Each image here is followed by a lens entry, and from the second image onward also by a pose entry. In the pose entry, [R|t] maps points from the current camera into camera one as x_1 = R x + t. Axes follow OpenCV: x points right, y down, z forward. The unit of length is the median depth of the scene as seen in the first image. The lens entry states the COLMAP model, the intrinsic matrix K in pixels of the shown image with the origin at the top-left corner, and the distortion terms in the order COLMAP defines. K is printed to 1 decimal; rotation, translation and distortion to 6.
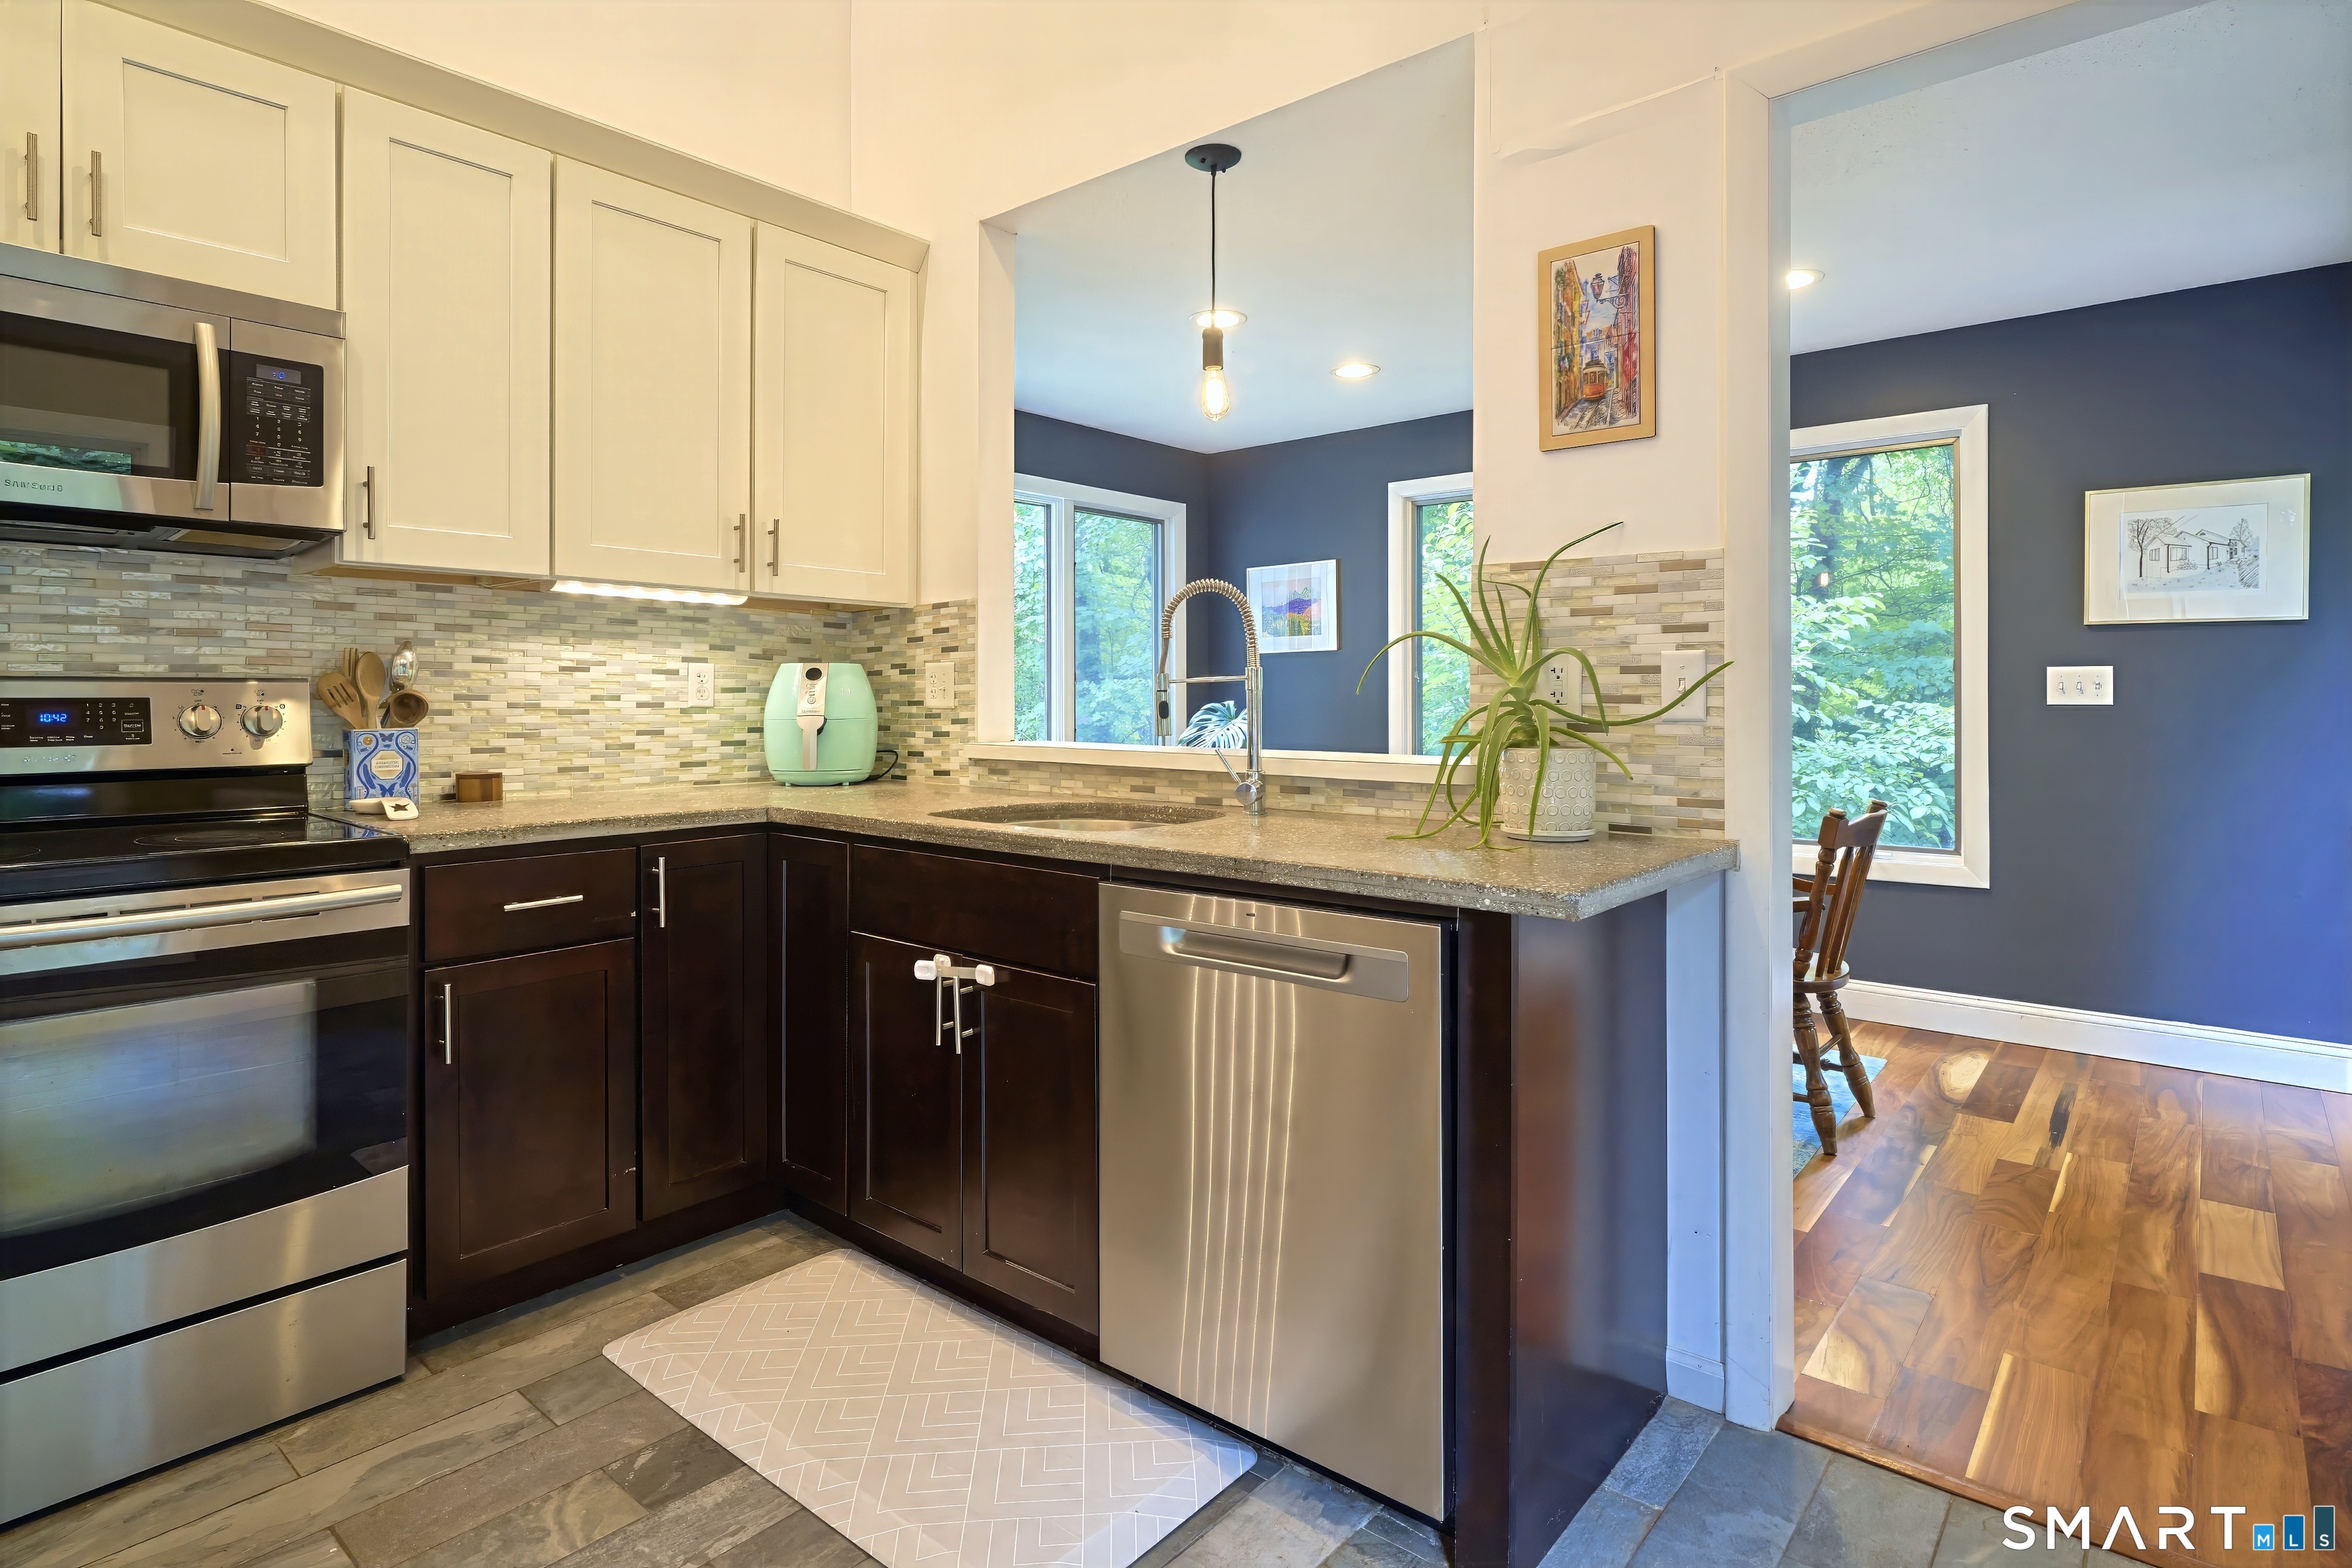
lens RADIAL K [[1233.3, 0, 1192.2], [0, 1233.3, 692.8], [0, 0, 1]] dist [-0.001894, 0.000803]
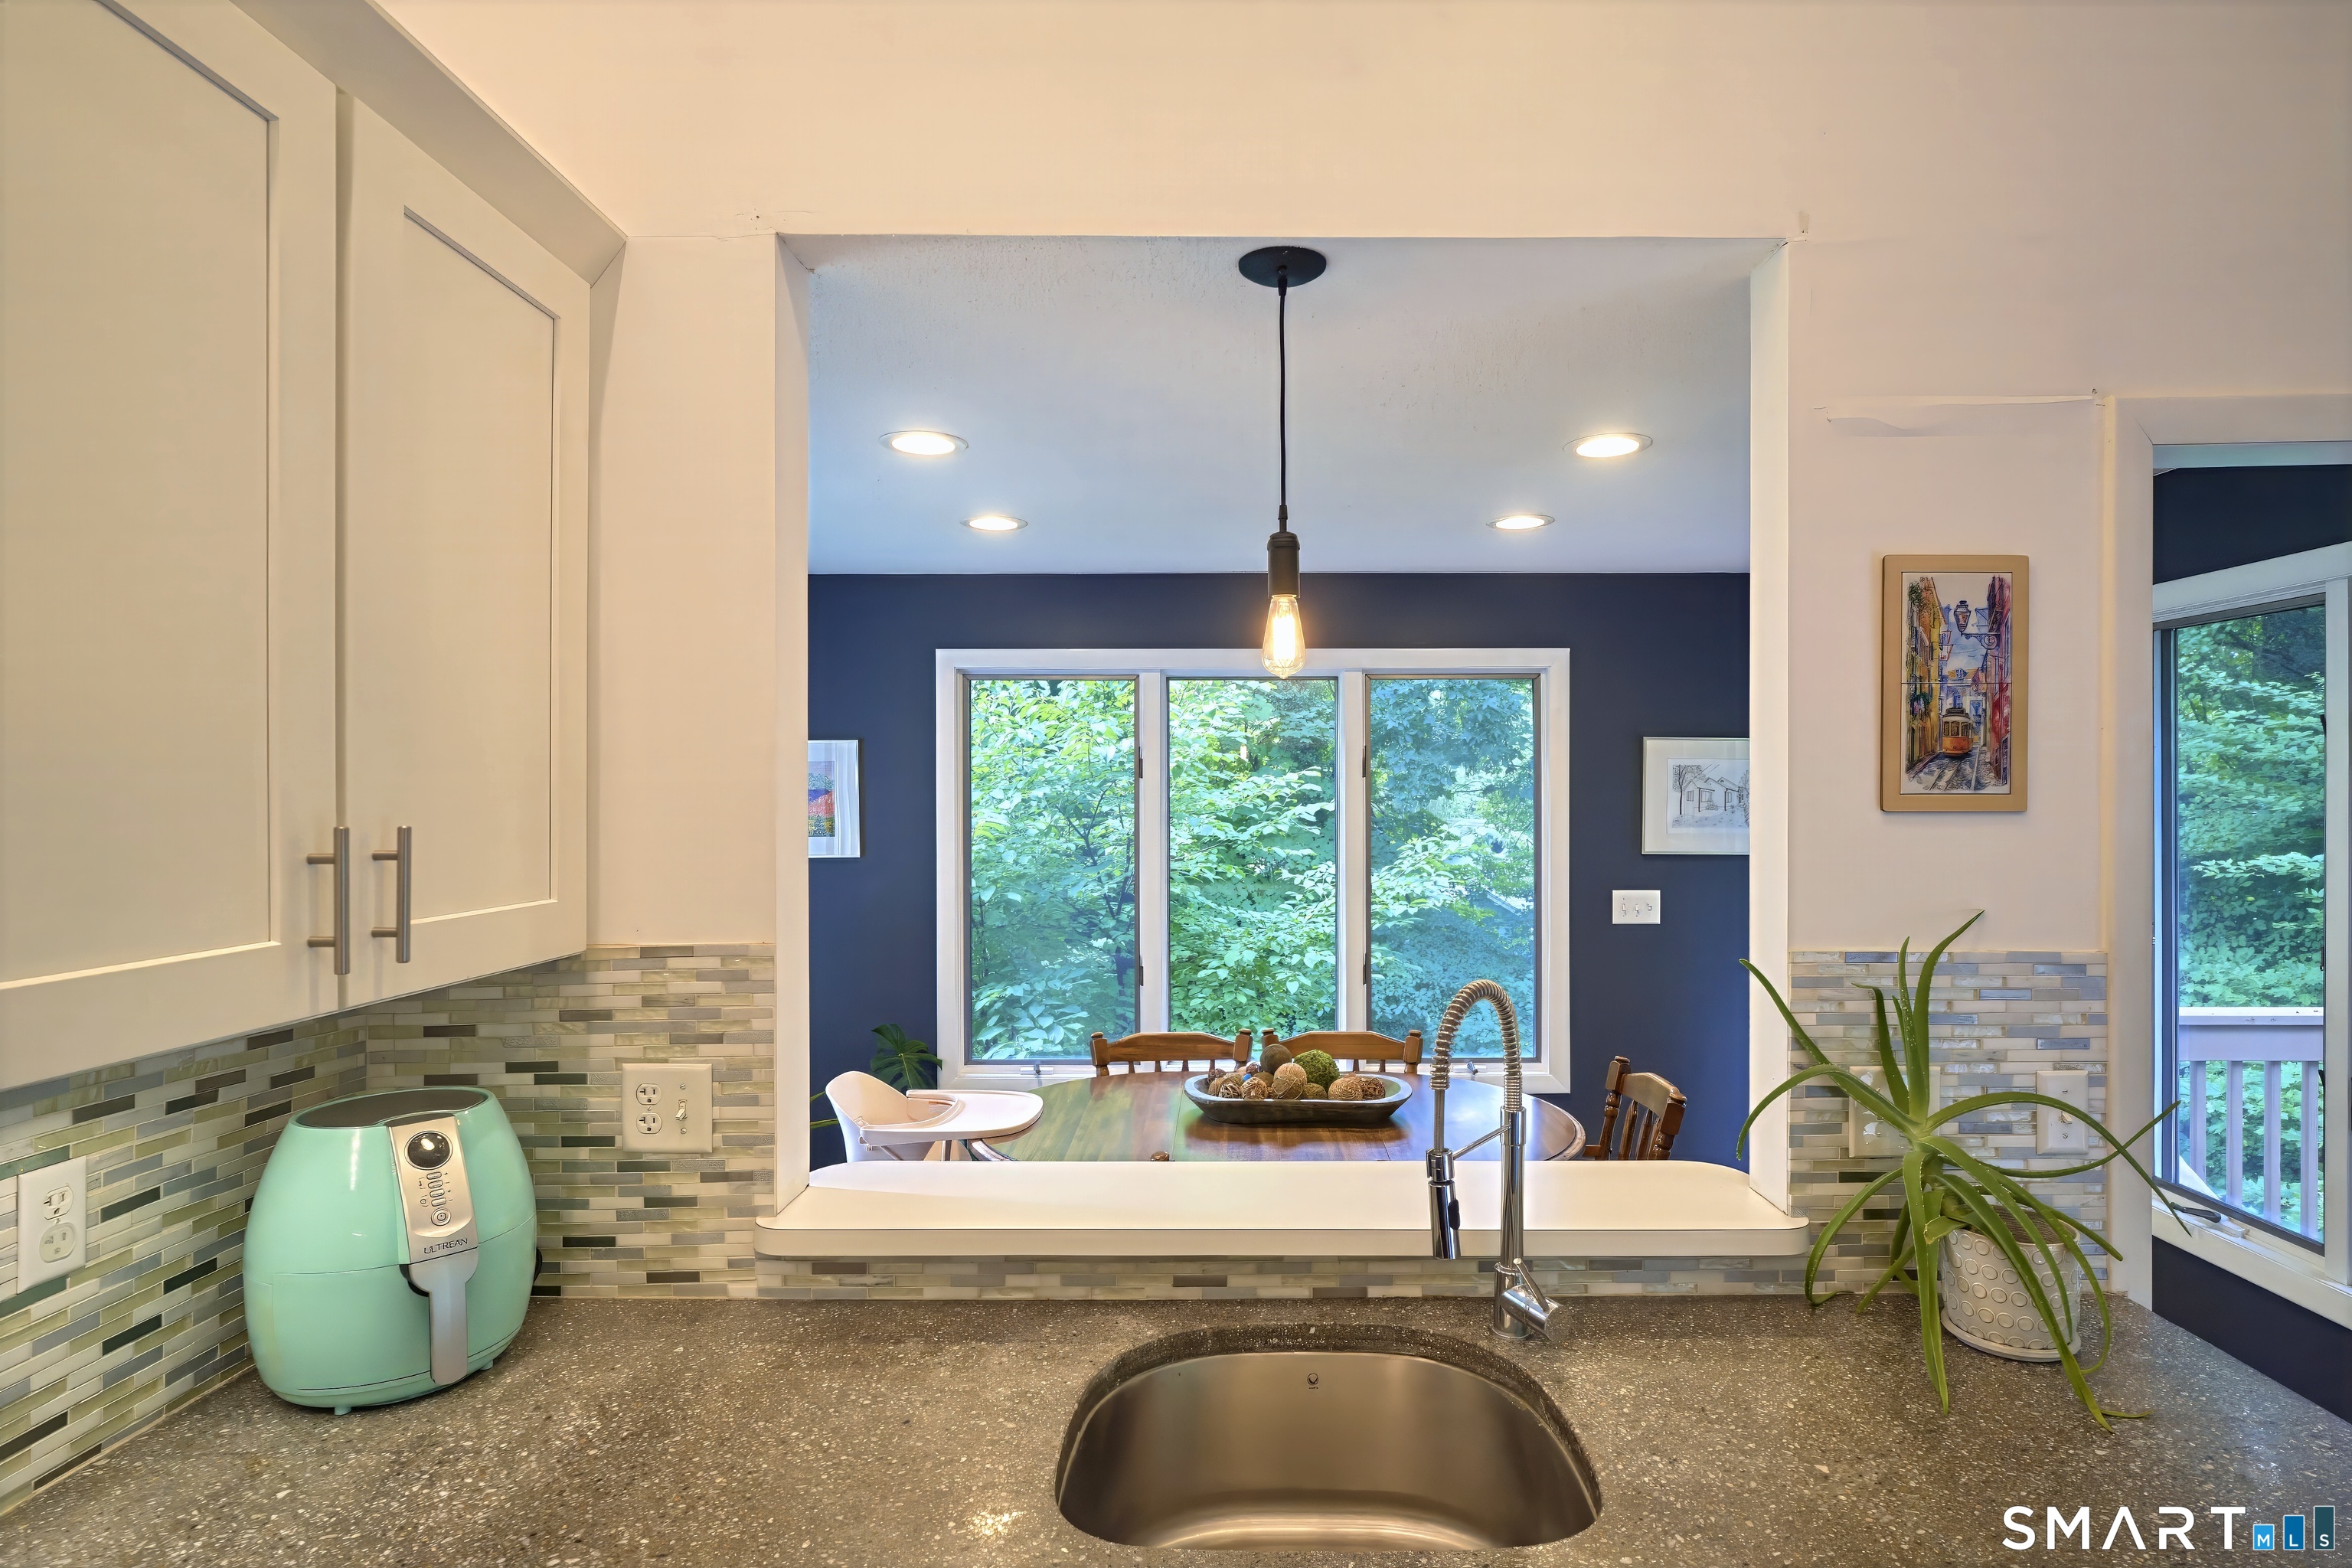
lens RADIAL K [[1233.3, 0, 1245.8], [0, 1233.3, 791.5], [0, 0, 1]] dist [-0.001894, 0.000803]
pose [[0.759368, -0.000621, 0.650661, -0.363596], [-0.003259, 0.999983, 0.004757, -0.144381], [-0.650653, -0.005733, 0.759353, 0.459687]]
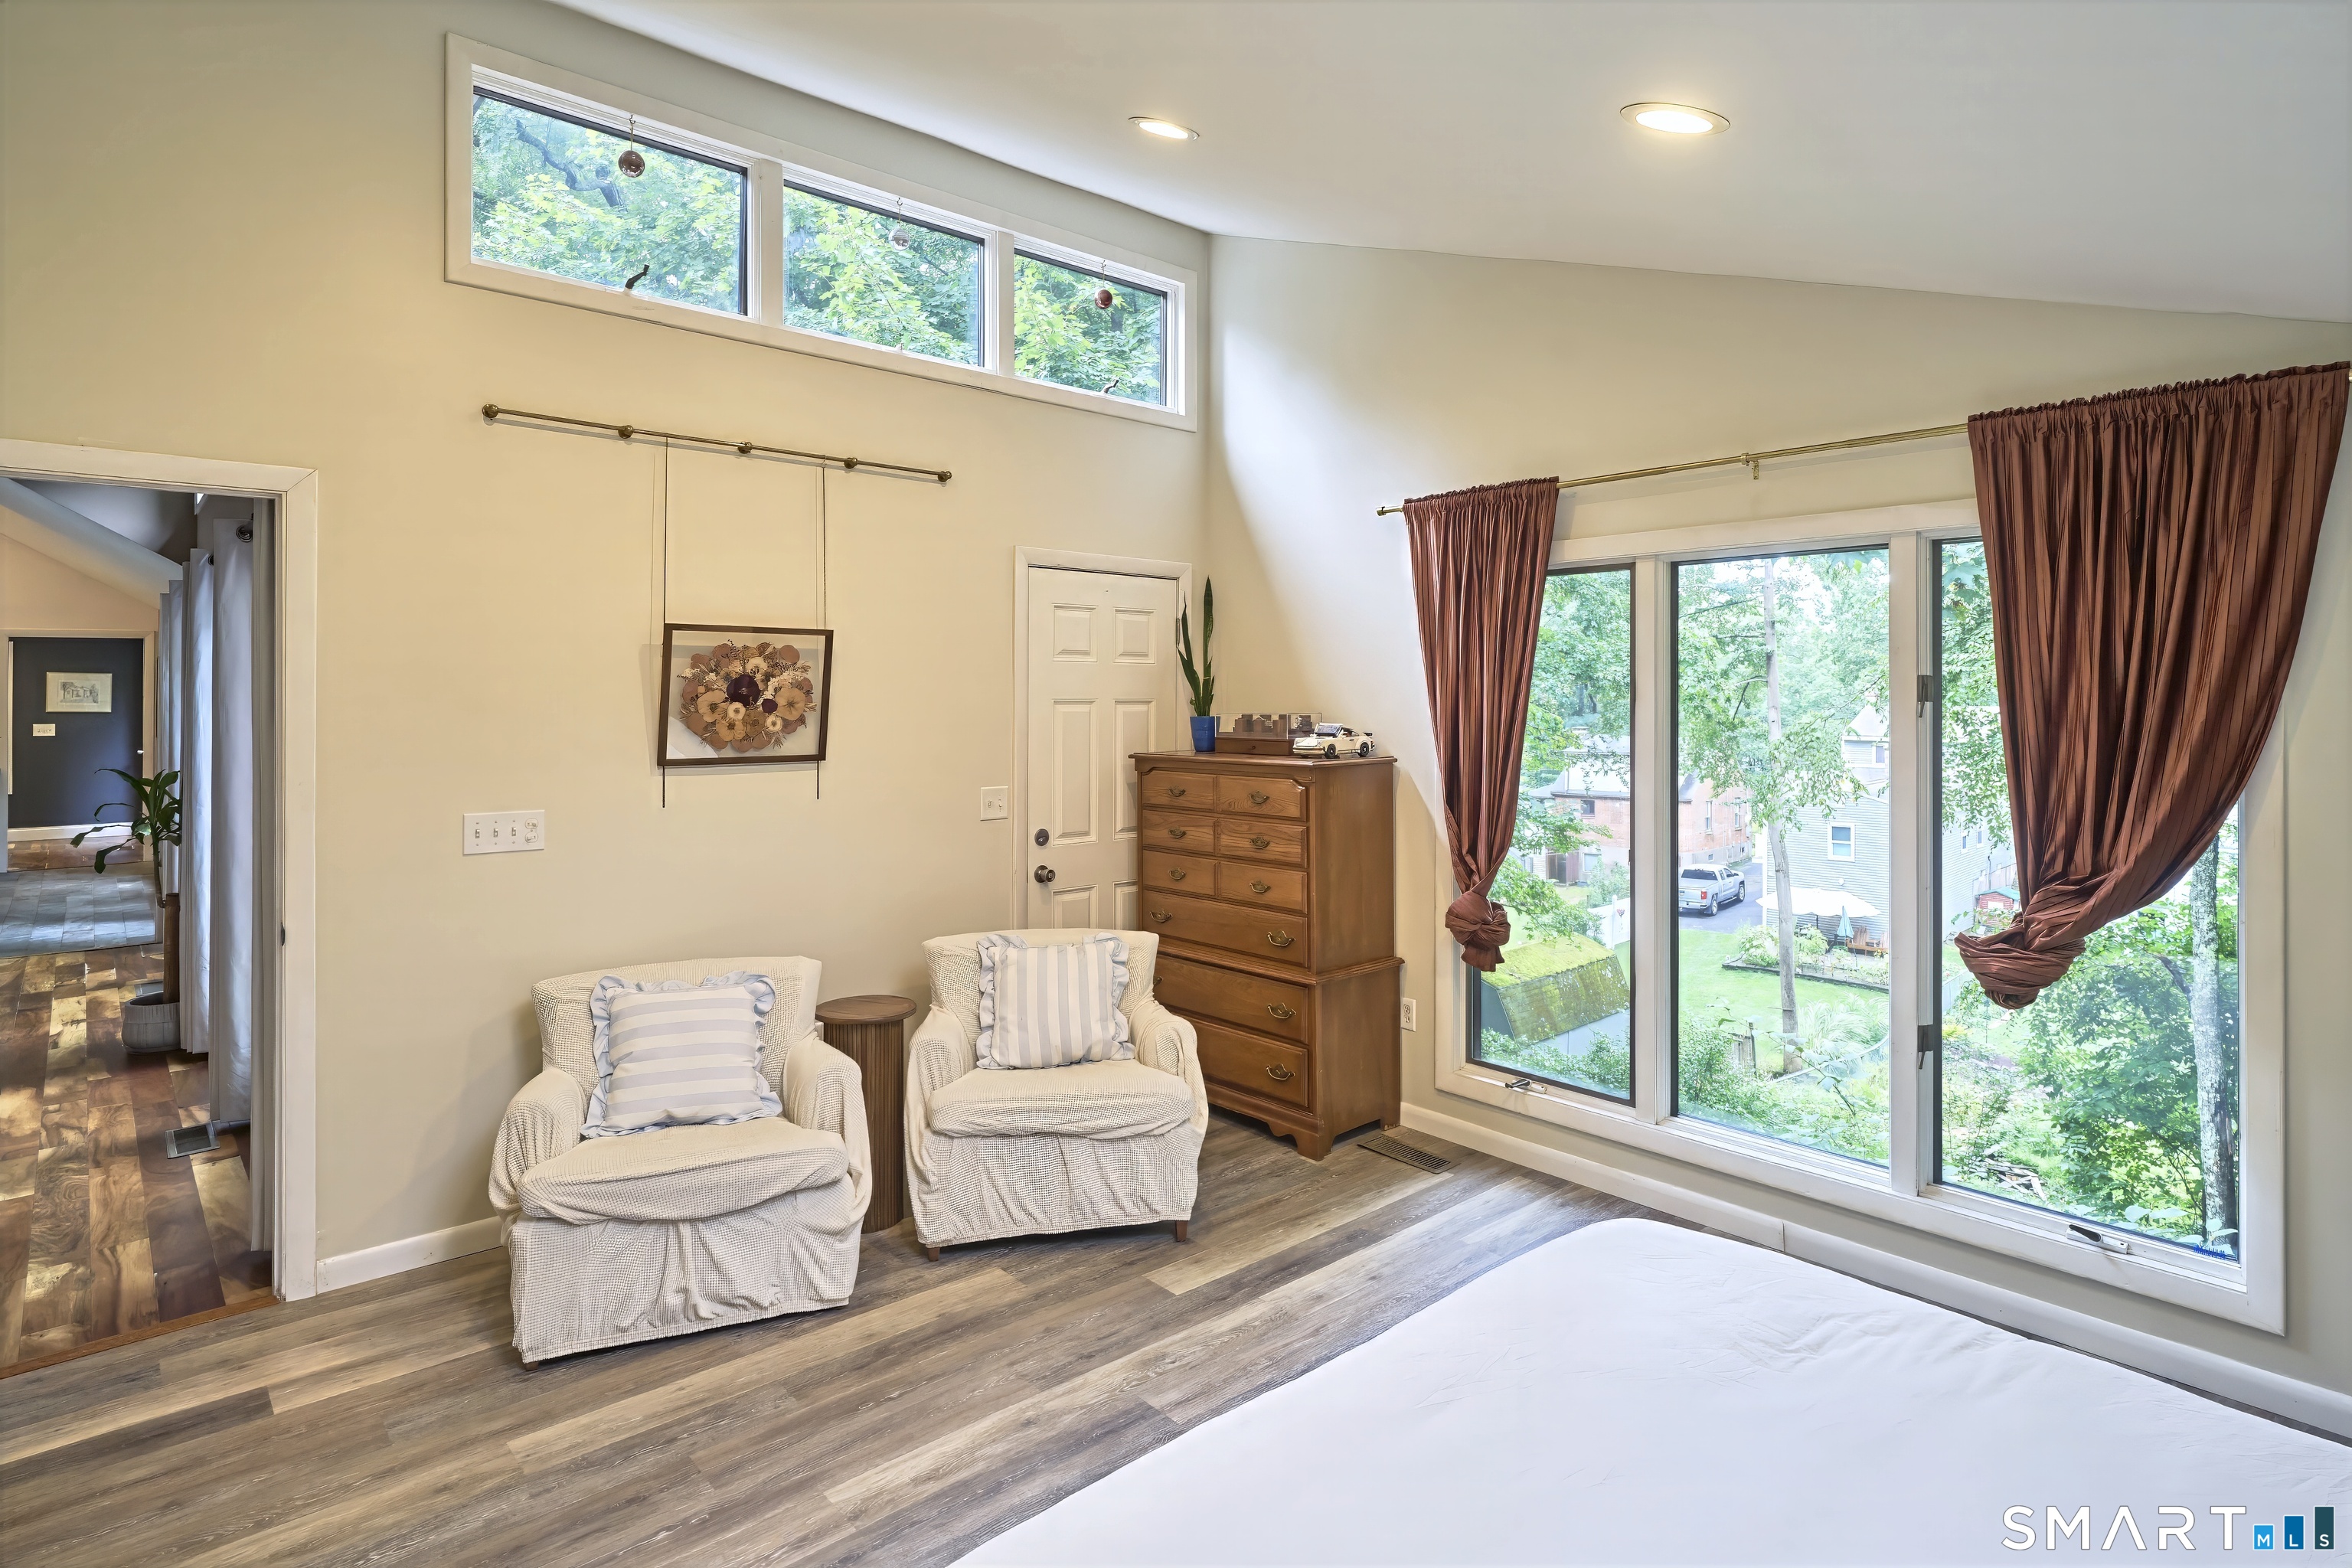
lens RADIAL K [[1233.3, 0, 1189.9], [0, 1233.3, 690.0], [0, 0, 1]] dist [-0.001894, 0.000803]
pose [[0.137885, 0.004957, 0.990436, -2.660046], [-0.007990, 0.999960, -0.003893, -0.155725], [-0.990416, -0.007377, 0.137919, -3.121808]]
